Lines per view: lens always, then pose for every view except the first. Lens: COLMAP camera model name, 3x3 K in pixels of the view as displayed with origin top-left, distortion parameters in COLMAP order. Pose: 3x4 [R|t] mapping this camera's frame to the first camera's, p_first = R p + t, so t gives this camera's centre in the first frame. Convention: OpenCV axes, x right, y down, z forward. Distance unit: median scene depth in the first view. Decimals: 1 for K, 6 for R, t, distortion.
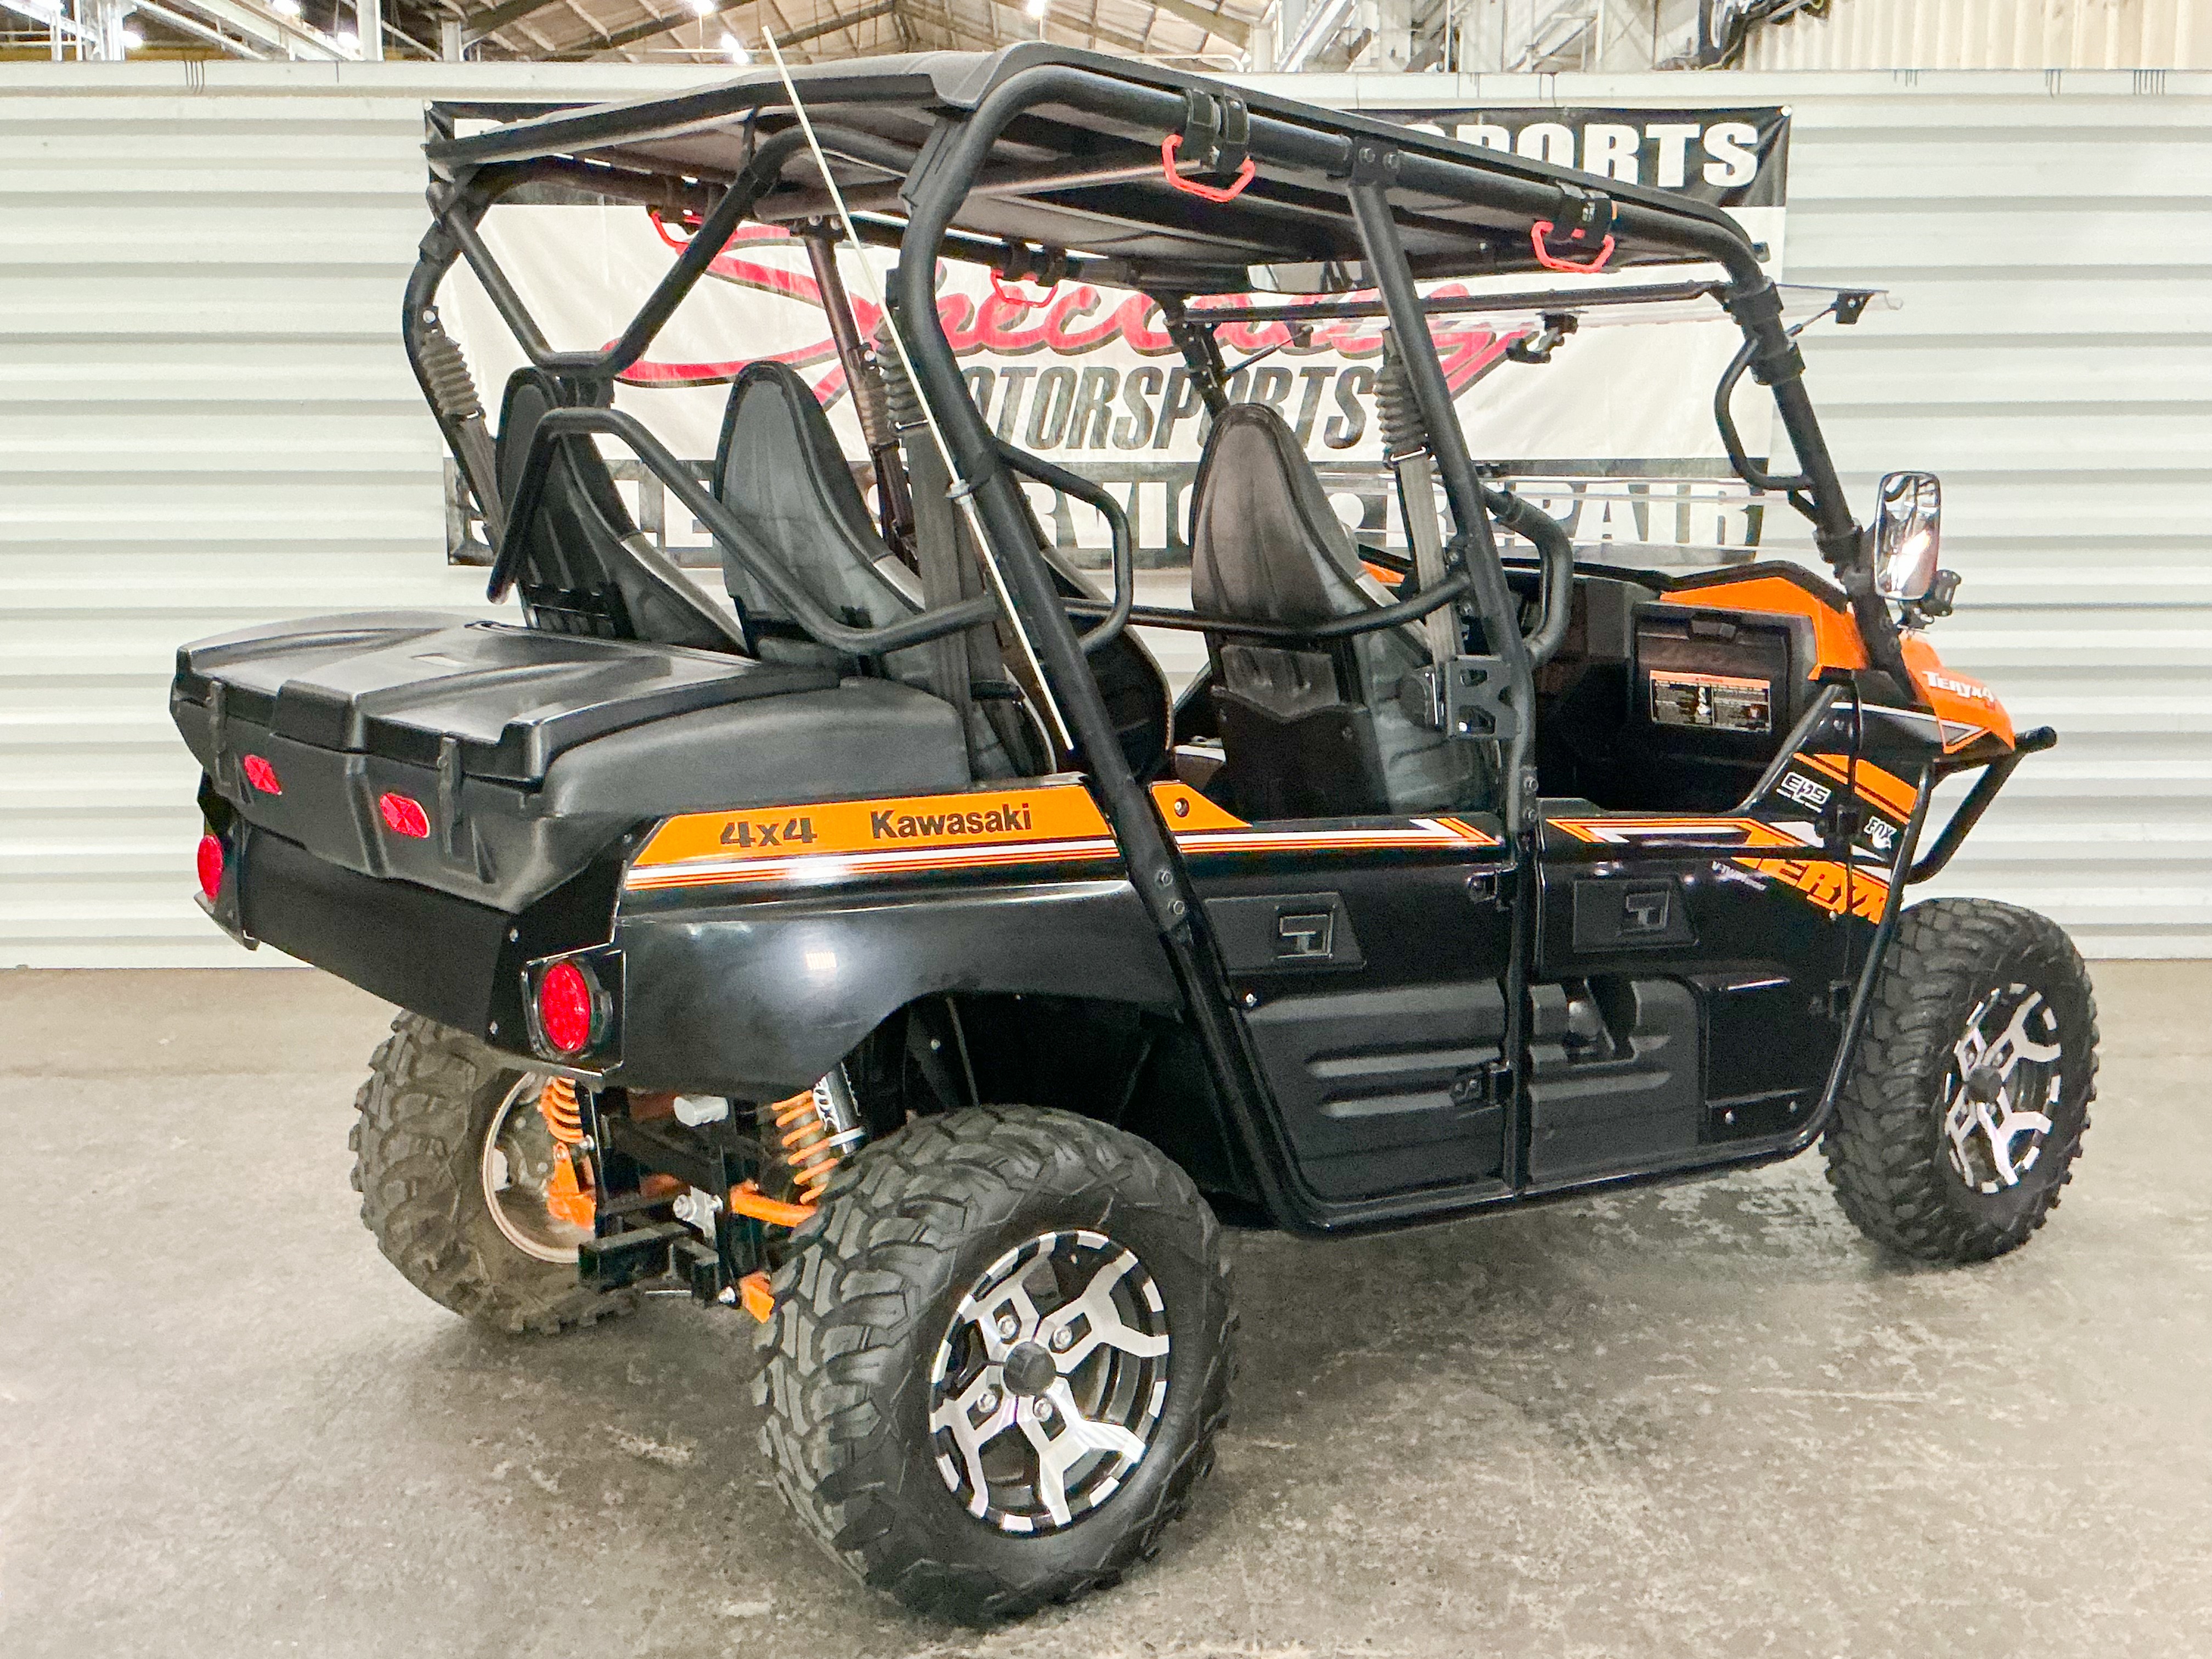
lens RADIAL K [[2397.6, 0, 1105.0], [0, 2397.6, 827.5], [0, 0, 1]] dist [0.155827, -0.337628]
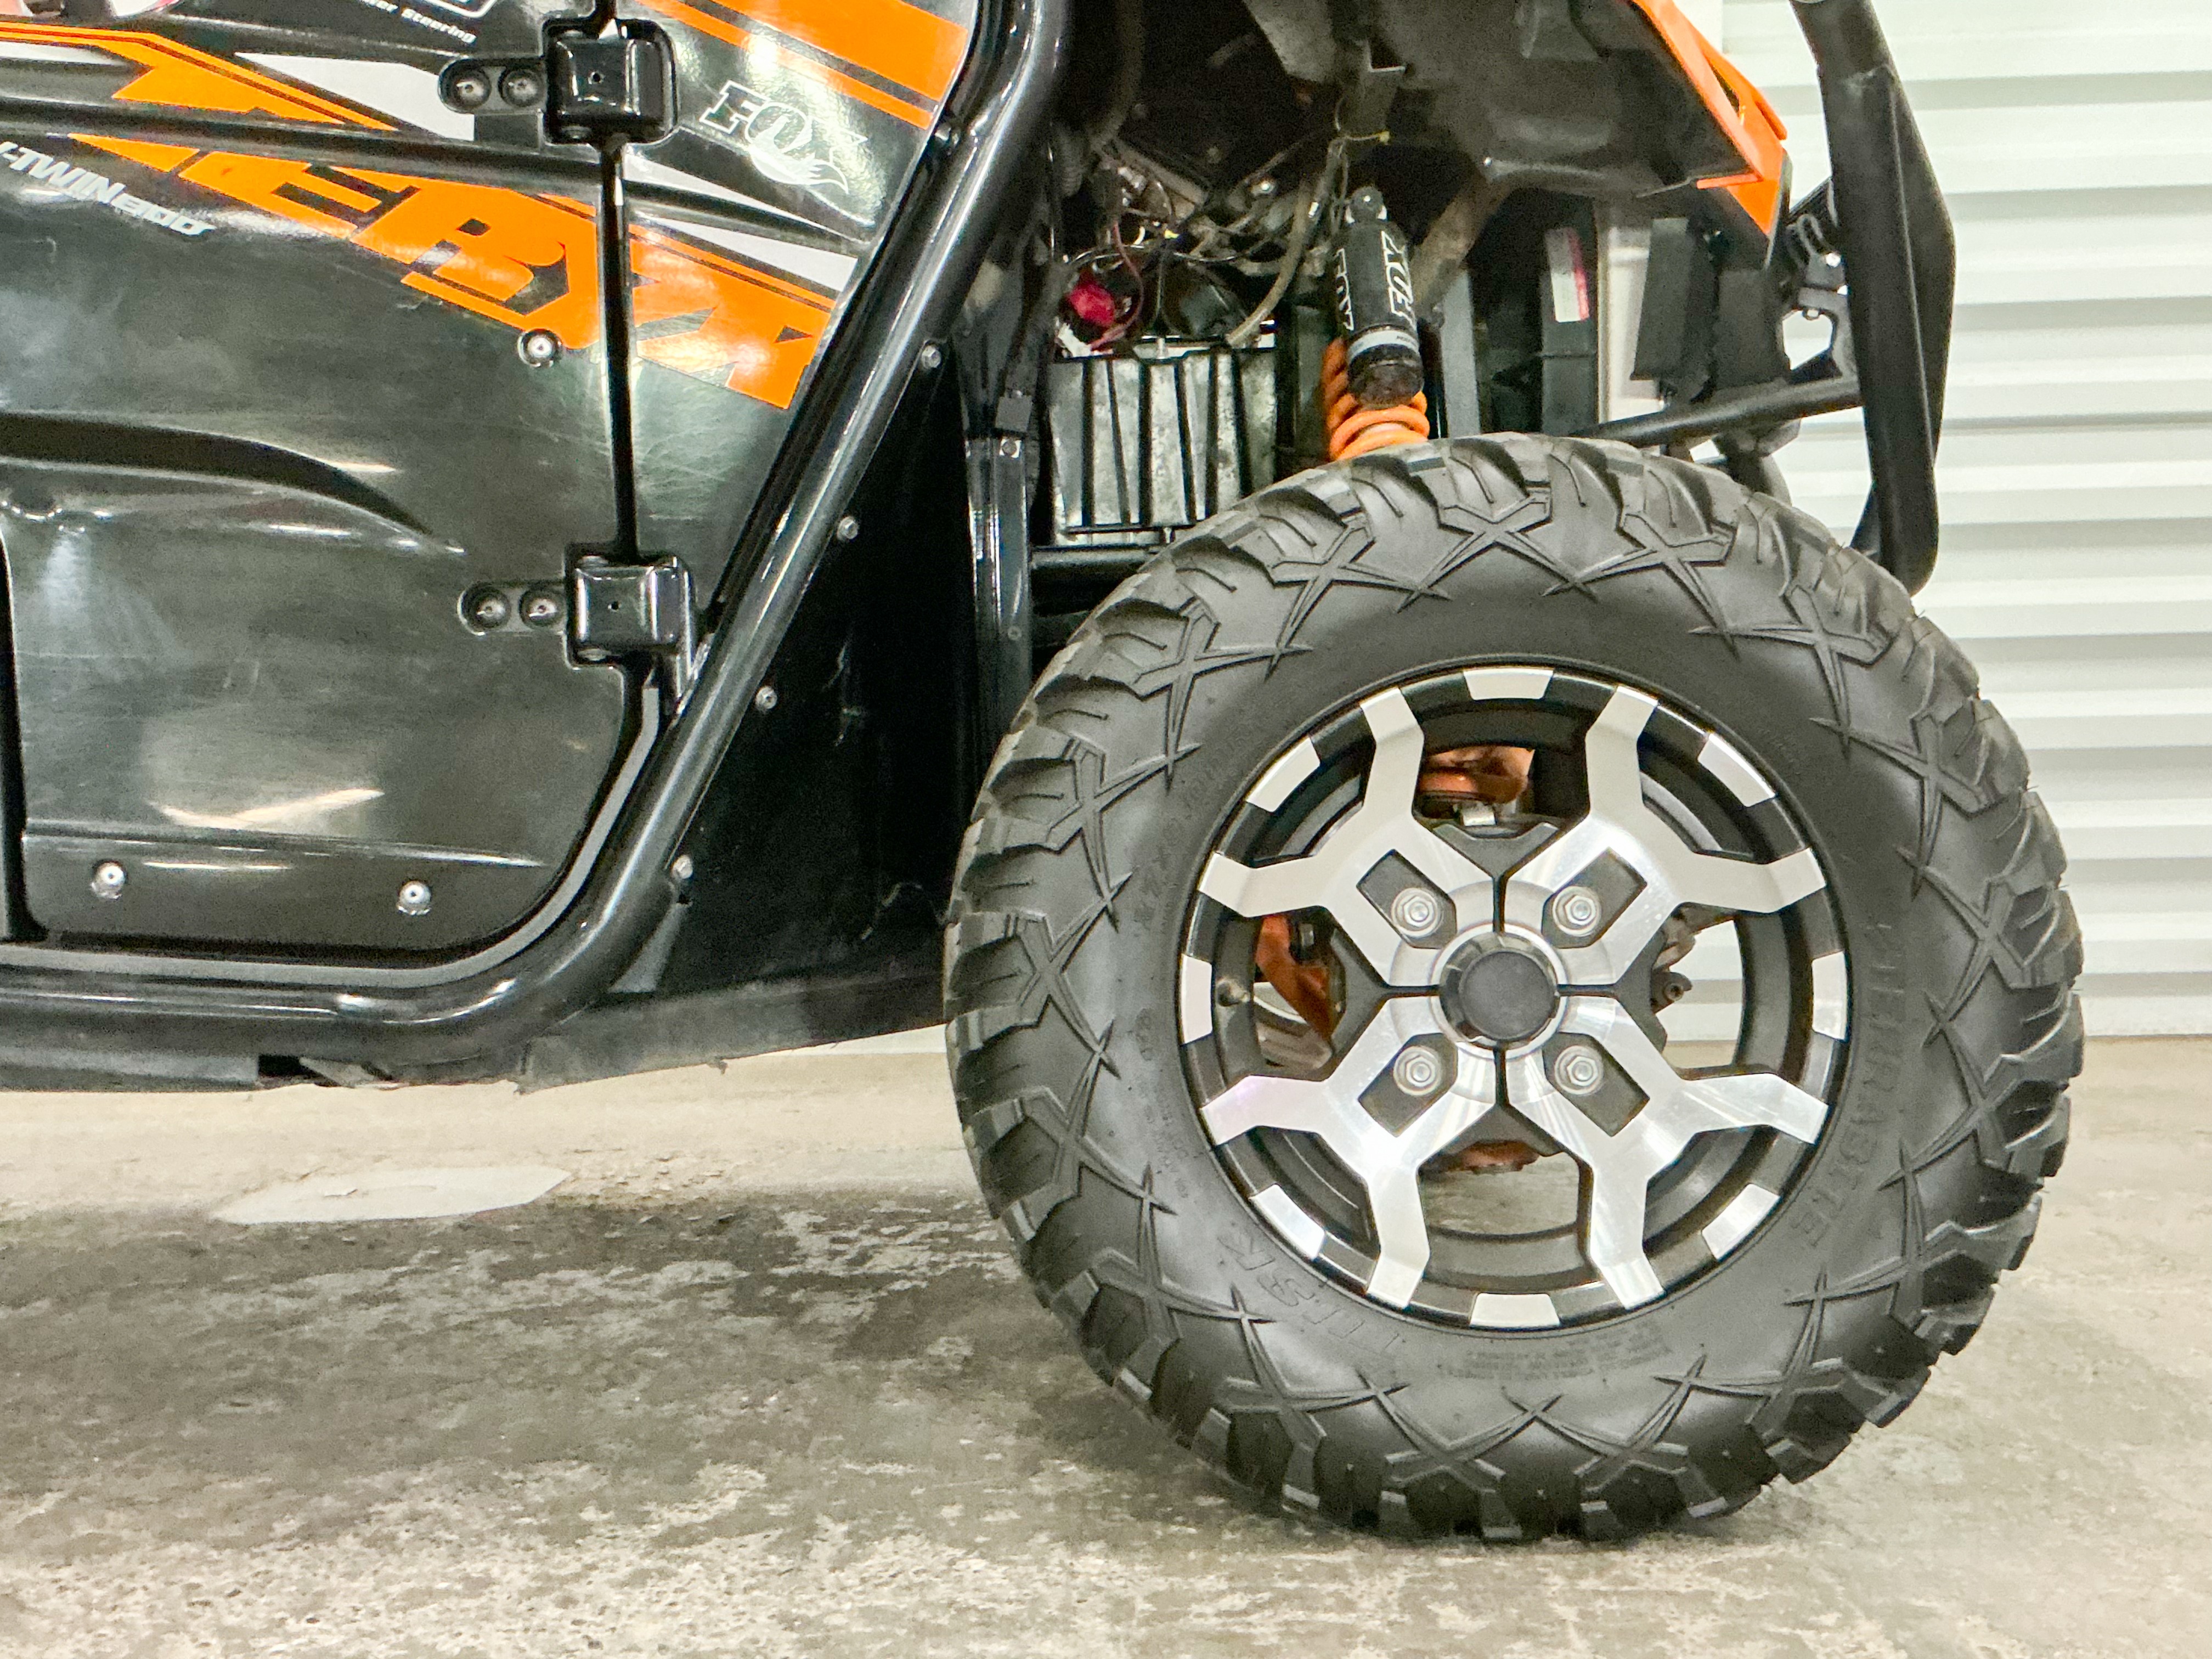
lens RADIAL K [[2491.1, 0, 1106.0], [0, 2491.1, 829.5], [0, 0, 1]] dist [0.154892, -0.356270]
pose [[0.998802, -0.018329, -0.045375, 0.248259], [0.011426, 0.988928, -0.147957, 0.156575], [0.047584, 0.147261, 0.987952, 0.678963]]
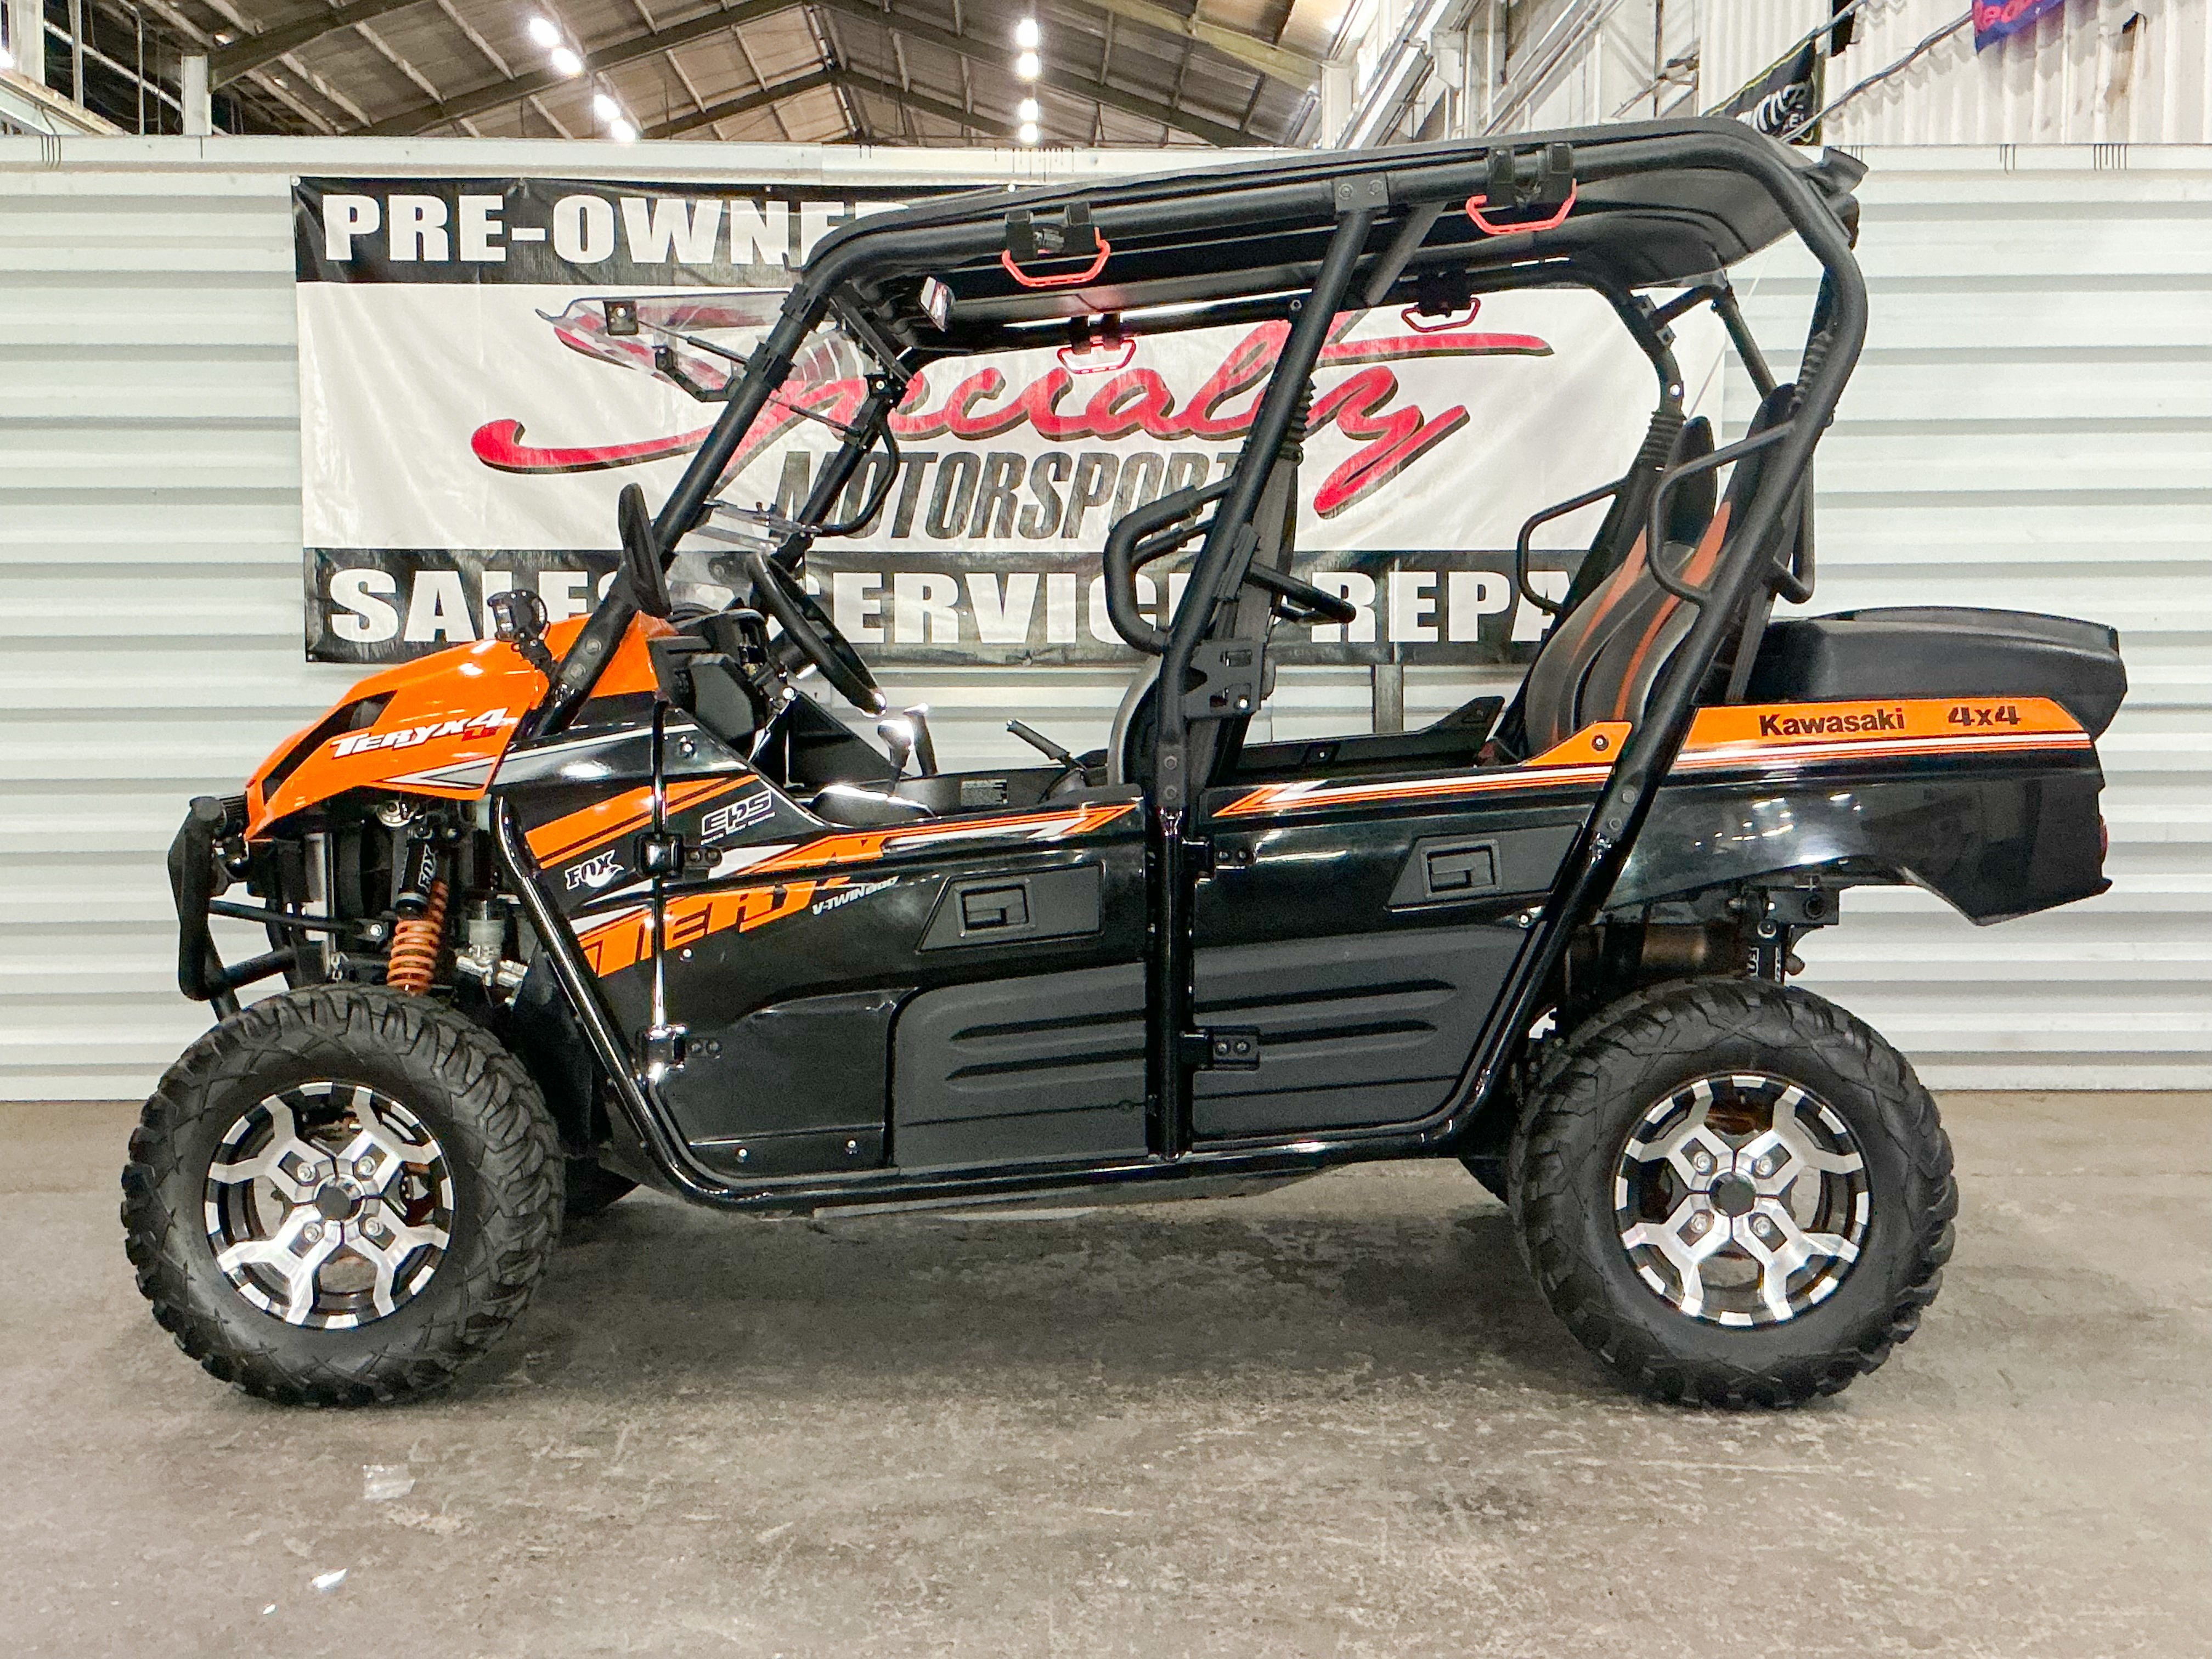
lens RADIAL K [[2604.5, 0, 1100.0], [0, 2604.5, 825.8], [0, 0, 1]] dist [0.162542, -0.353243]
pose [[0.999997, -0.000579, -0.002391, 0.062460], [0.000358, 0.995800, -0.091551, 0.079786], [0.002434, 0.091549, 0.995798, -0.007948]]
